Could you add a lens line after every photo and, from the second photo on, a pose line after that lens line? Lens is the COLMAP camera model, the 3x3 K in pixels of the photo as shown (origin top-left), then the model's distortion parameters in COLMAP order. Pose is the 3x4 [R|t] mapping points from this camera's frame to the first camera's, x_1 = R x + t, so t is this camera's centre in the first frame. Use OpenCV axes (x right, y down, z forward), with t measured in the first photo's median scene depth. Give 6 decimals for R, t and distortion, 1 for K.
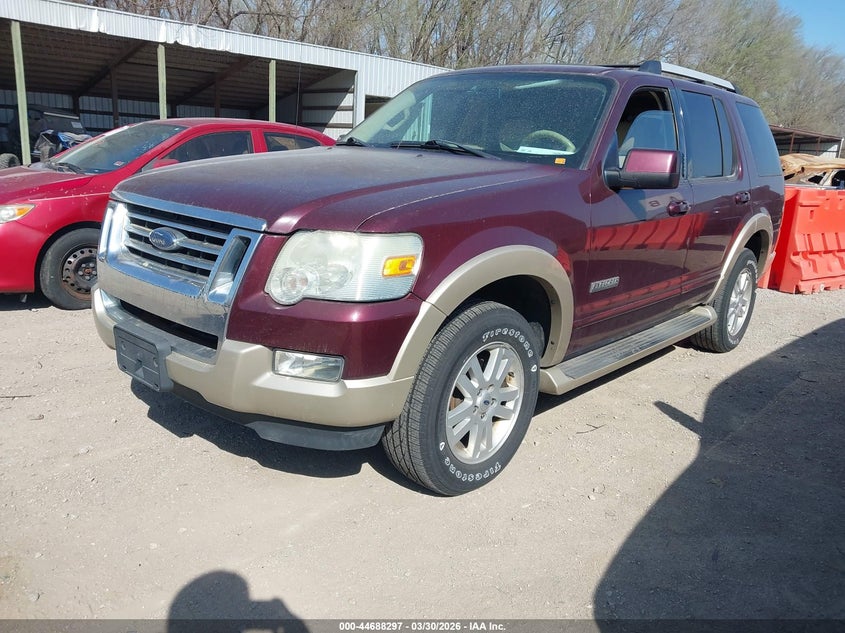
lens RADIAL K [[666.4, 0, 422.5], [0, 666.4, 316.5], [0, 0, 1]] dist [0.005963, 0.003108]
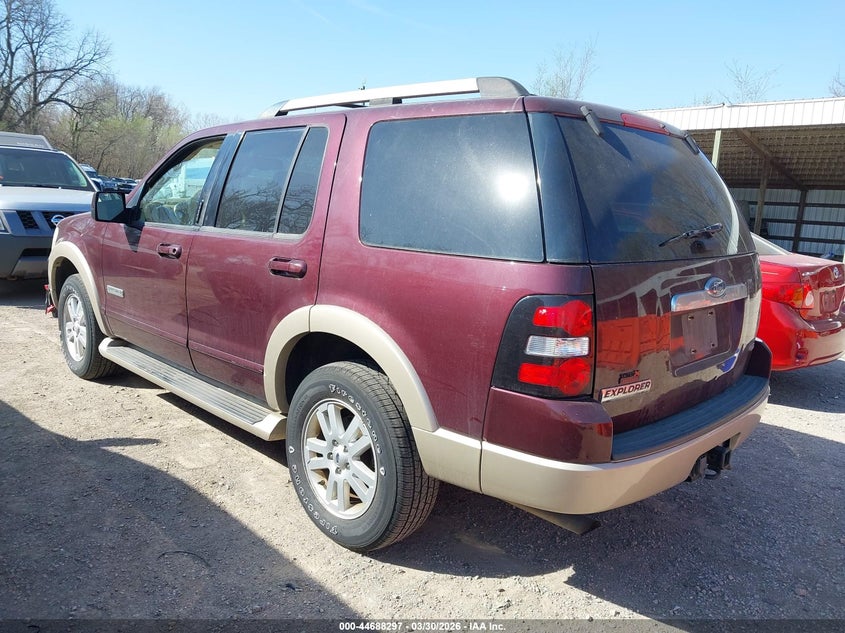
lens RADIAL K [[724.1, 0, 422.5], [0, 724.1, 316.5], [0, 0, 1]] dist [0.004914, 0.003668]
pose [[-0.093134, 0.108374, -0.989738, 1.154315], [-0.298497, 0.945295, 0.131596, -0.256507], [0.949855, 0.307690, -0.055689, 1.167983]]
